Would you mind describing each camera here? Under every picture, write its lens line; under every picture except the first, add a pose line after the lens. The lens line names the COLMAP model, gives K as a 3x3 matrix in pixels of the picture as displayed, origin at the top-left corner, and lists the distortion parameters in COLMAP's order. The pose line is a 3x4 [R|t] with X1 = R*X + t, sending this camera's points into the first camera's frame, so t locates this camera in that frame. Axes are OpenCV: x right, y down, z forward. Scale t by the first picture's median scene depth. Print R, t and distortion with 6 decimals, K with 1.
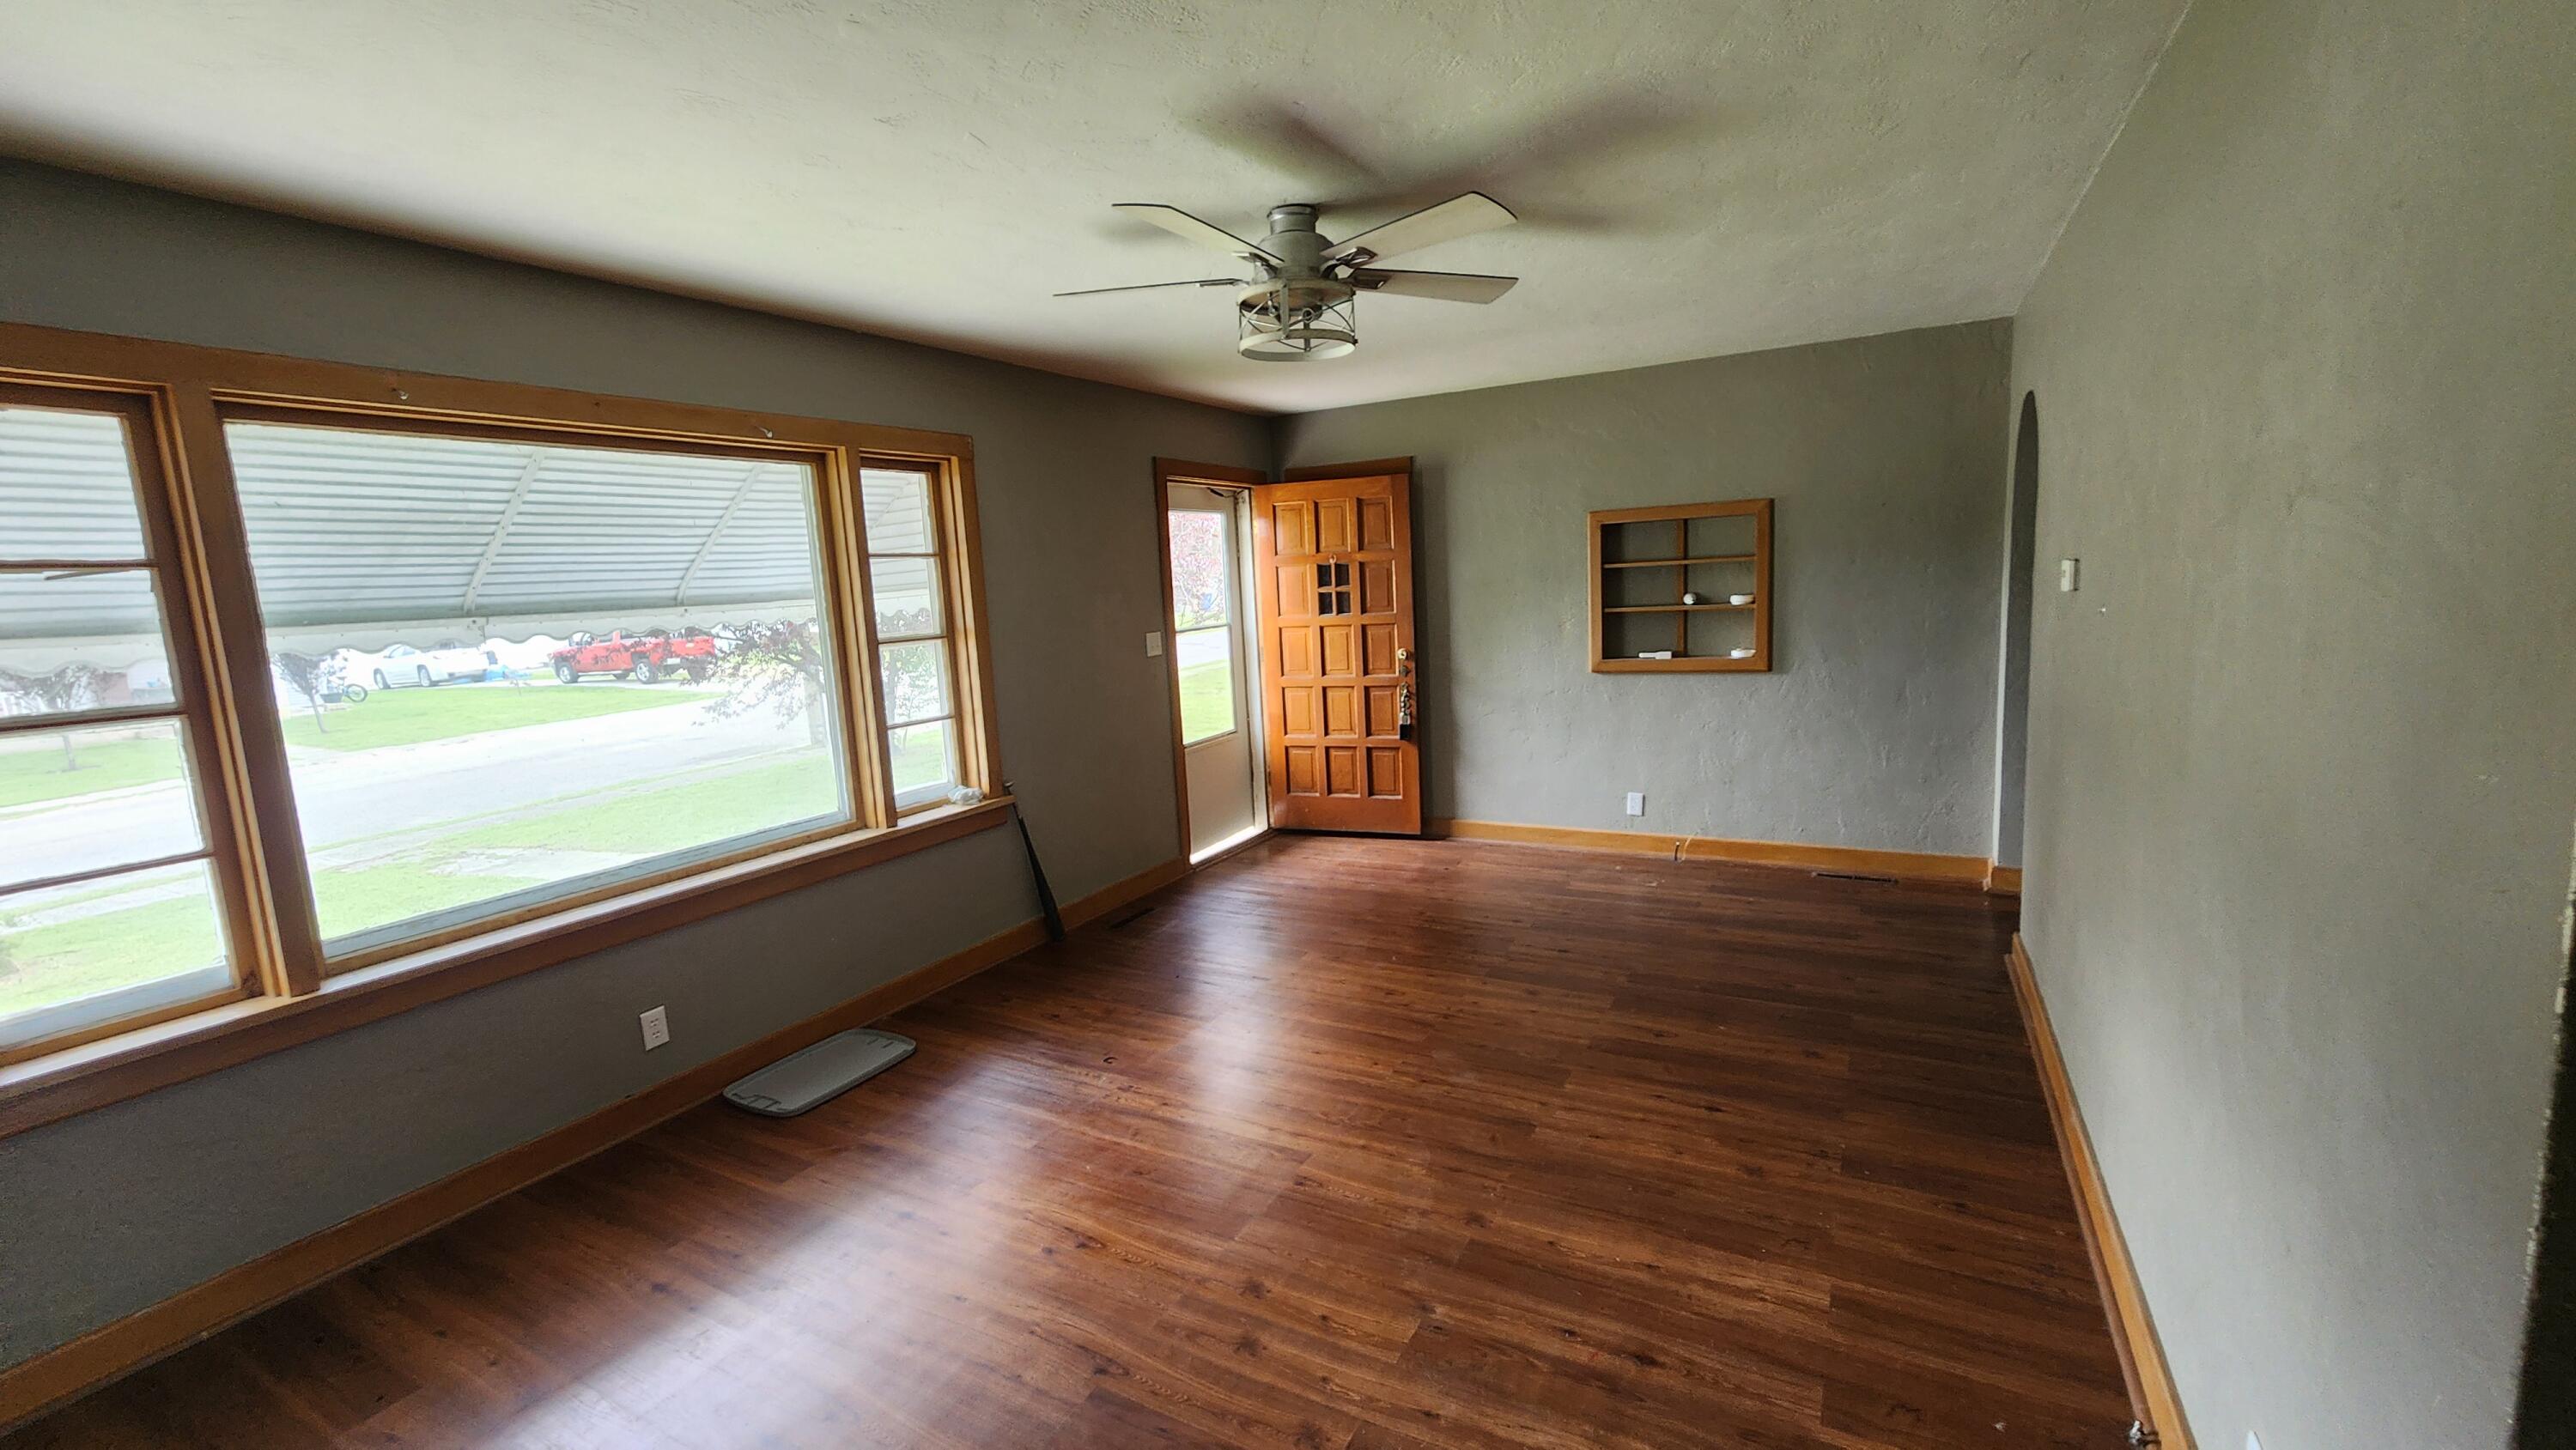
lens RADIAL K [[1067.6, 0, 1288.0], [0, 1067.6, 725.0], [0, 0, 1]] dist [-0.001171, -0.000046]
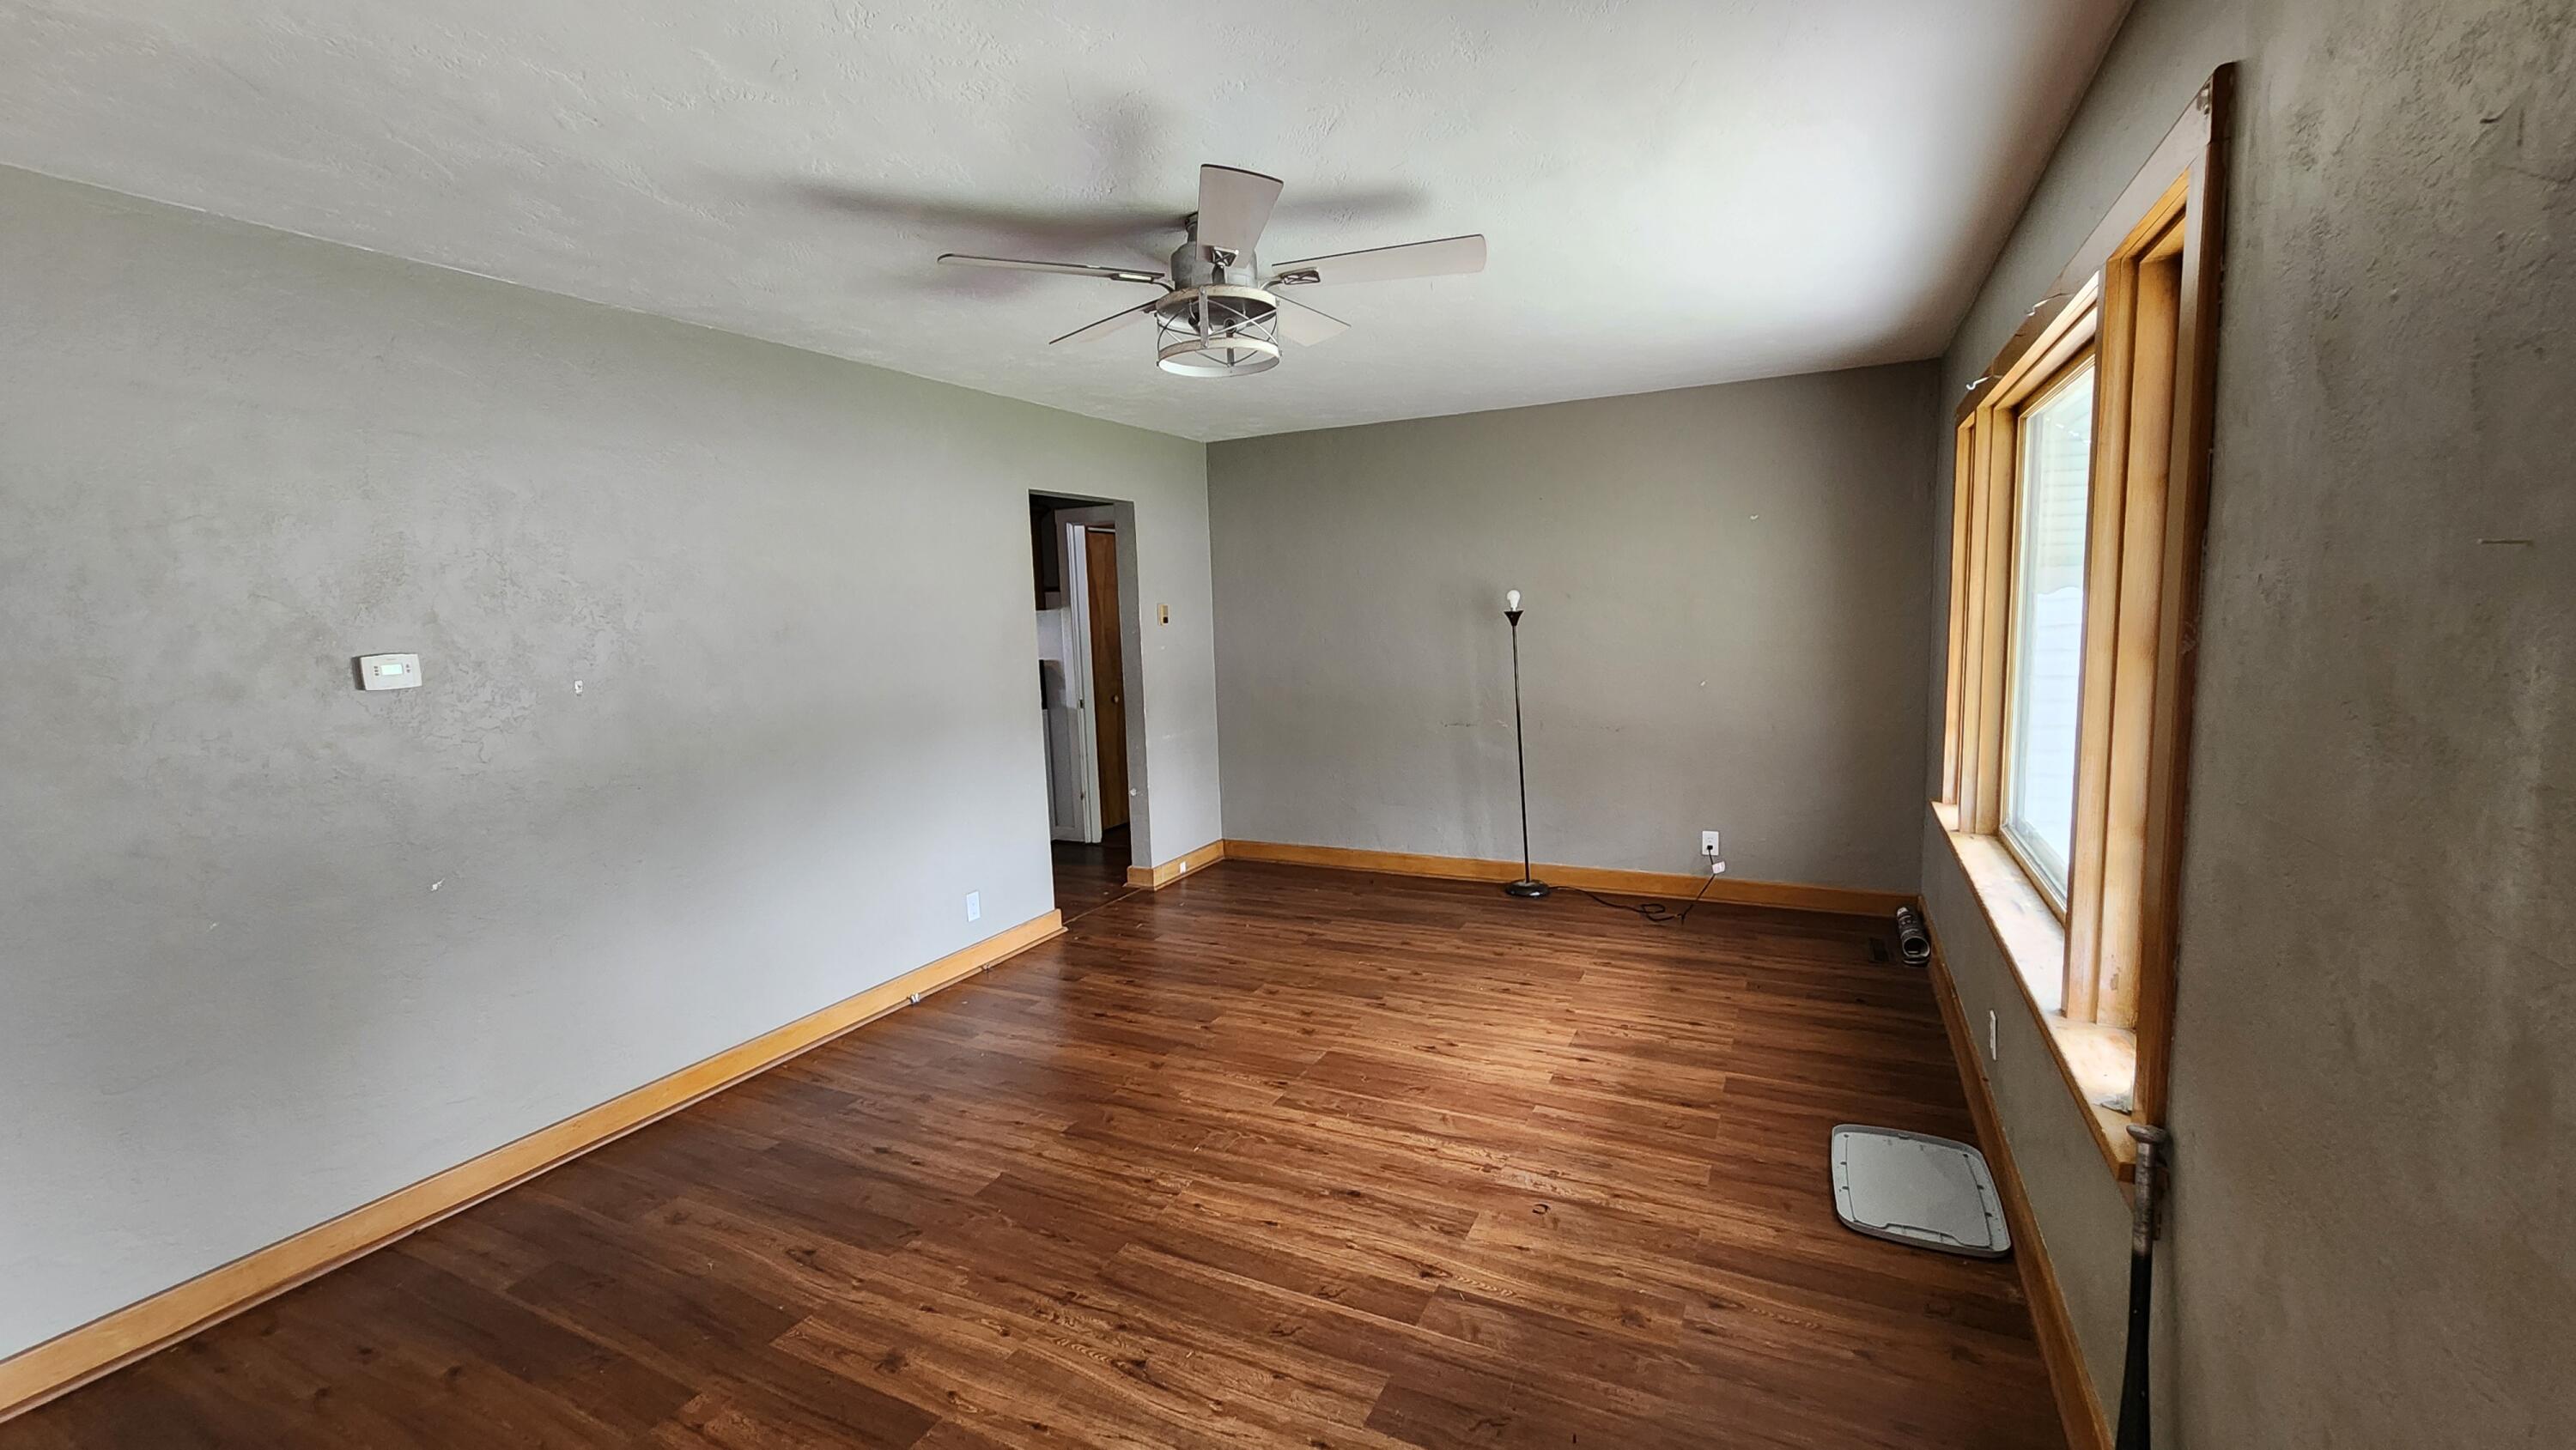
lens RADIAL K [[1067.6, 0, 1288.0], [0, 1067.6, 725.0], [0, 0, 1]] dist [-0.001171, -0.000046]
pose [[-0.995470, 0.087410, -0.037407, 0.014172], [0.075469, 0.965740, 0.248296, -0.259612], [0.057829, 0.244348, -0.967962, 1.924618]]
